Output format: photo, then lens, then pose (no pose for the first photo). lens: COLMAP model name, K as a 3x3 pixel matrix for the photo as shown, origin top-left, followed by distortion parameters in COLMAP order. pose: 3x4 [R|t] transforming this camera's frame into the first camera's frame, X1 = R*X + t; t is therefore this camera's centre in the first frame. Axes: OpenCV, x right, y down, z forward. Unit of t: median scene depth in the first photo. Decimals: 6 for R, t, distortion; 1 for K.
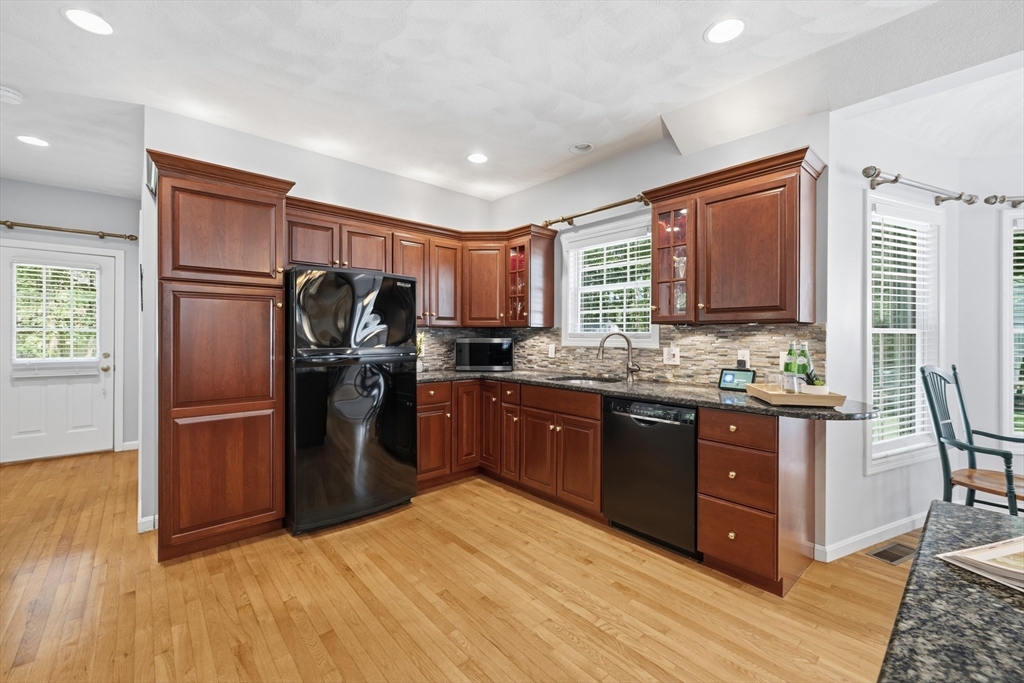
lens RADIAL K [[413.5, 0, 511.0], [0, 413.5, 337.1], [0, 0, 1]] dist [-0.000018, 0.000066]
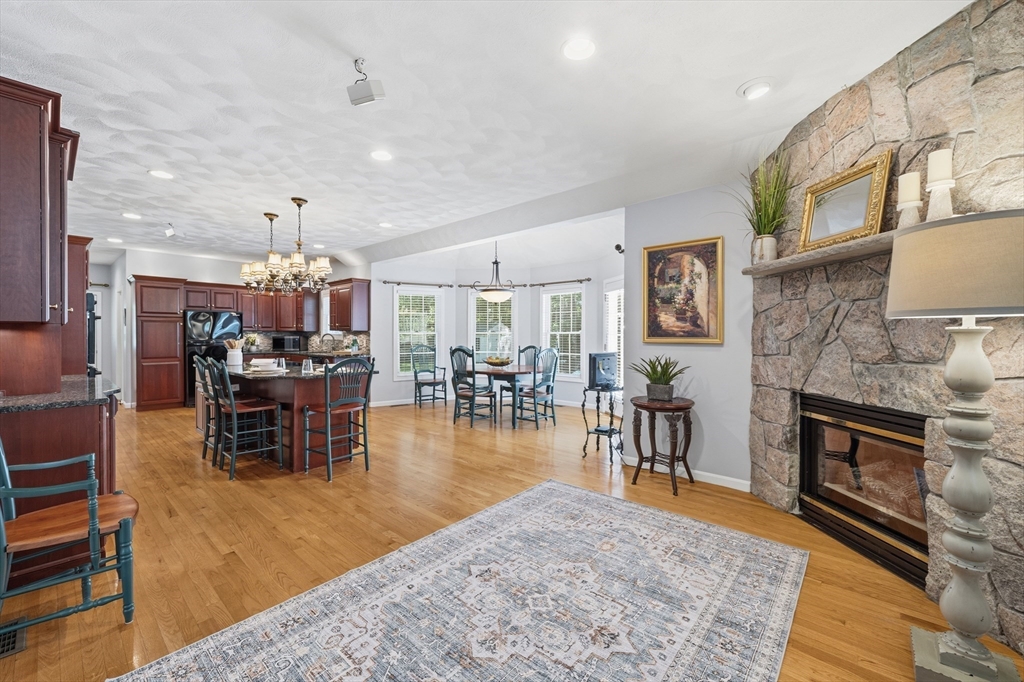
lens RADIAL K [[413.5, 0, 511.0], [0, 413.5, 336.6], [0, 0, 1]] dist [-0.000018, 0.000066]
pose [[0.993764, -0.002454, 0.111477, 1.208137], [0.002418, 0.999997, 0.000464, 0.009007], [-0.111477, -0.000191, 0.993767, -1.821548]]
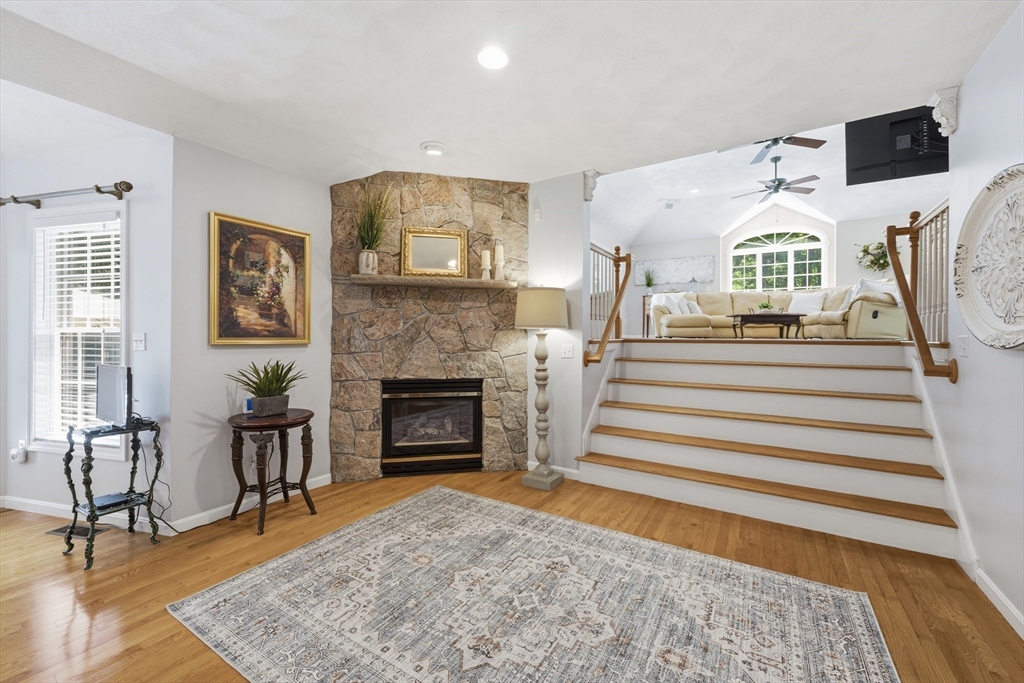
lens RADIAL K [[413.5, 0, 511.0], [0, 413.5, 337.1], [0, 0, 1]] dist [-0.000018, 0.000066]
pose [[-0.272299, -0.004525, 0.962202, 0.660109], [-0.001907, 0.999990, 0.004163, 0.005919], [-0.962211, -0.000702, -0.272305, -0.908786]]
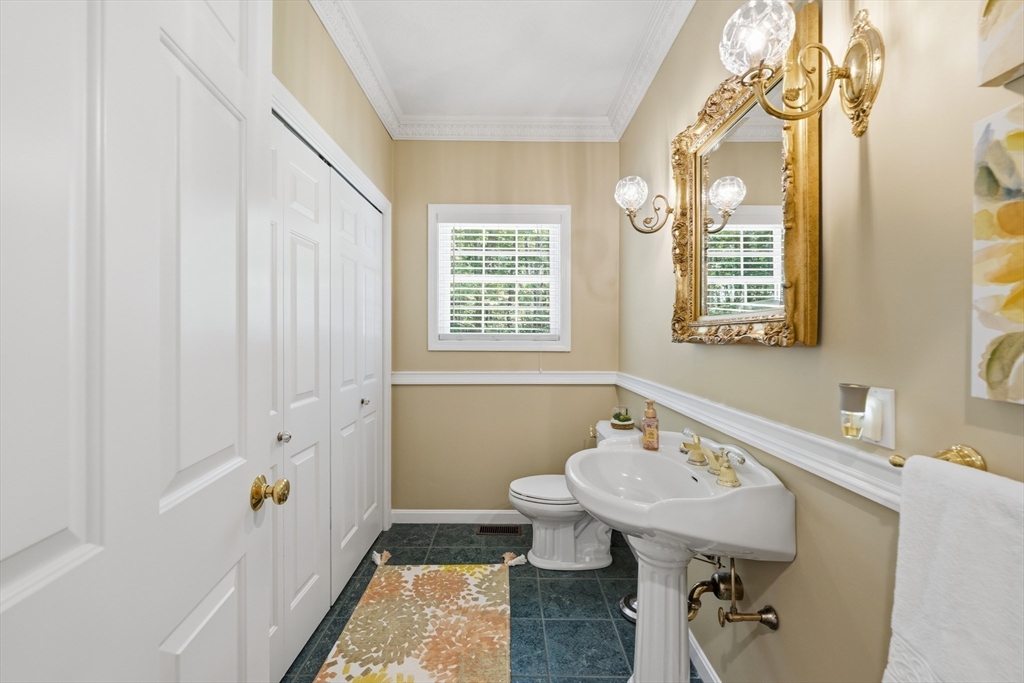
lens RADIAL K [[413.5, 0, 511.0], [0, 413.5, 337.1], [0, 0, 1]] dist [-0.000018, 0.000066]
pose [[0.669714, -0.003530, 0.742610, -0.412748], [0.001677, 0.999993, 0.003241, -0.007360], [-0.742617, -0.000926, 0.669716, 0.485334]]
